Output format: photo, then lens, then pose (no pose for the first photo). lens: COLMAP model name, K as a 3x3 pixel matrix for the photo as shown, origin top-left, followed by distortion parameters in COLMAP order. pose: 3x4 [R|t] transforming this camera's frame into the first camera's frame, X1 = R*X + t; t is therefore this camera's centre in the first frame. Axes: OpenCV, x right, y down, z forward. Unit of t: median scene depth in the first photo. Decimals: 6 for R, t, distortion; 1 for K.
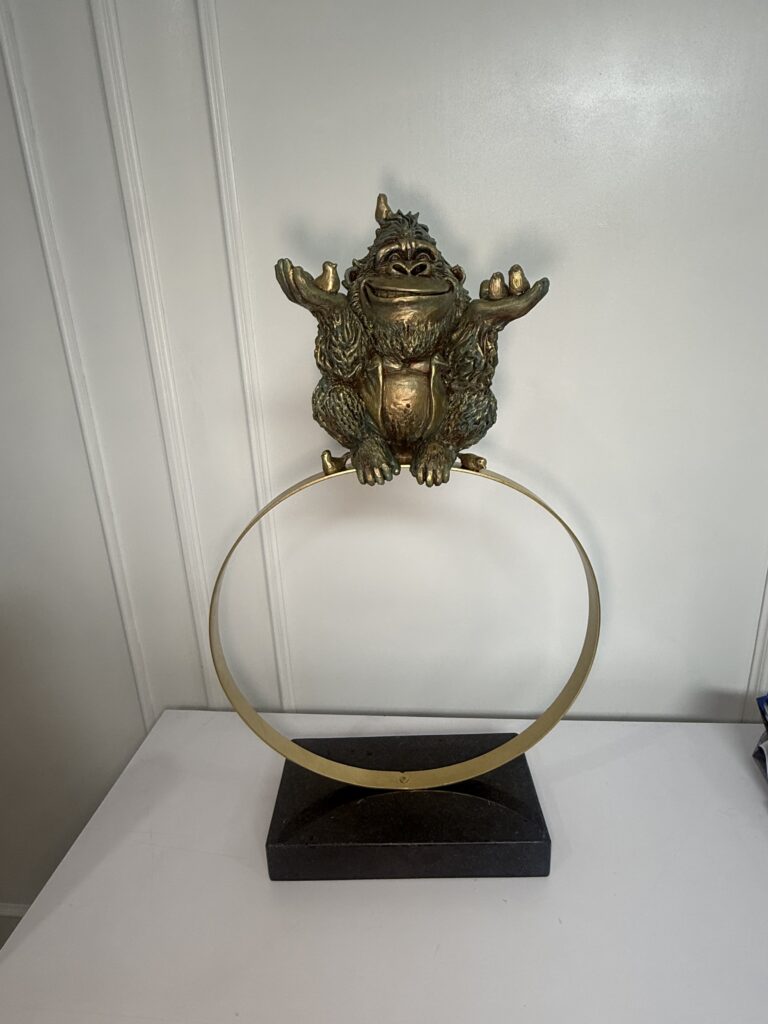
lens RADIAL K [[560.8, 0, 384.0], [0, 560.8, 512.0], [0, 0, 1]] dist [-0.000546, -0.000140]
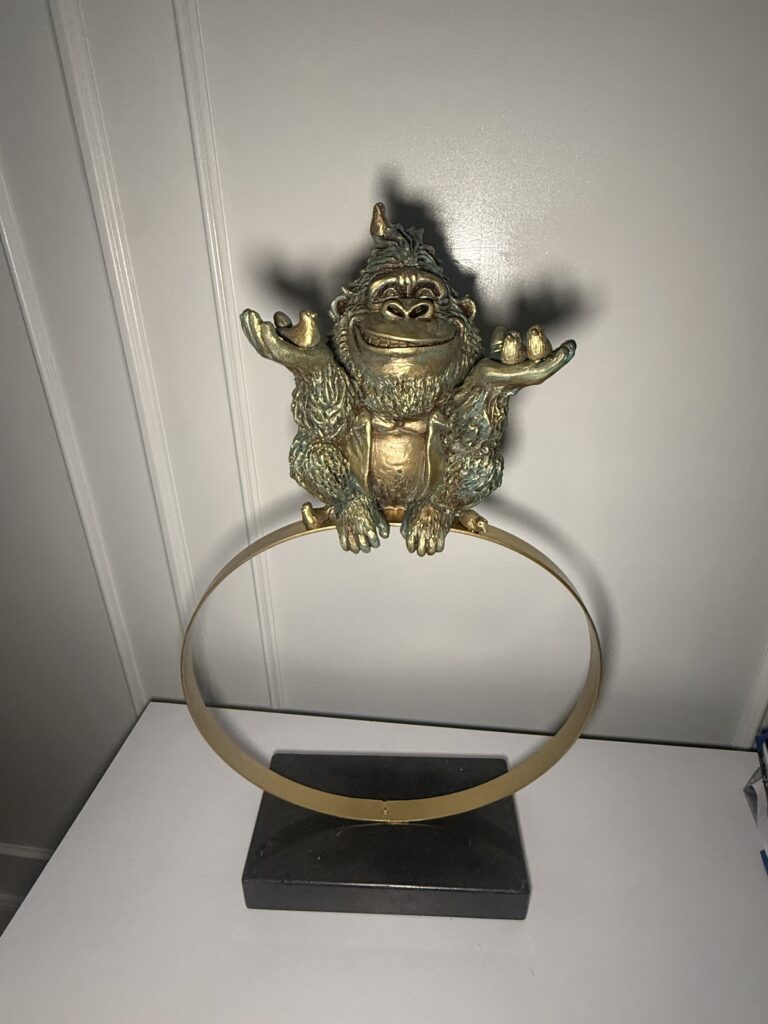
lens RADIAL K [[560.8, 0, 384.0], [0, 560.8, 512.0], [0, 0, 1]] dist [-0.000546, -0.000140]
pose [[0.999204, 0.039385, -0.006309, 0.027088], [-0.038167, 0.990023, 0.135638, -0.244489], [0.011588, -0.135289, 0.990738, 0.139764]]
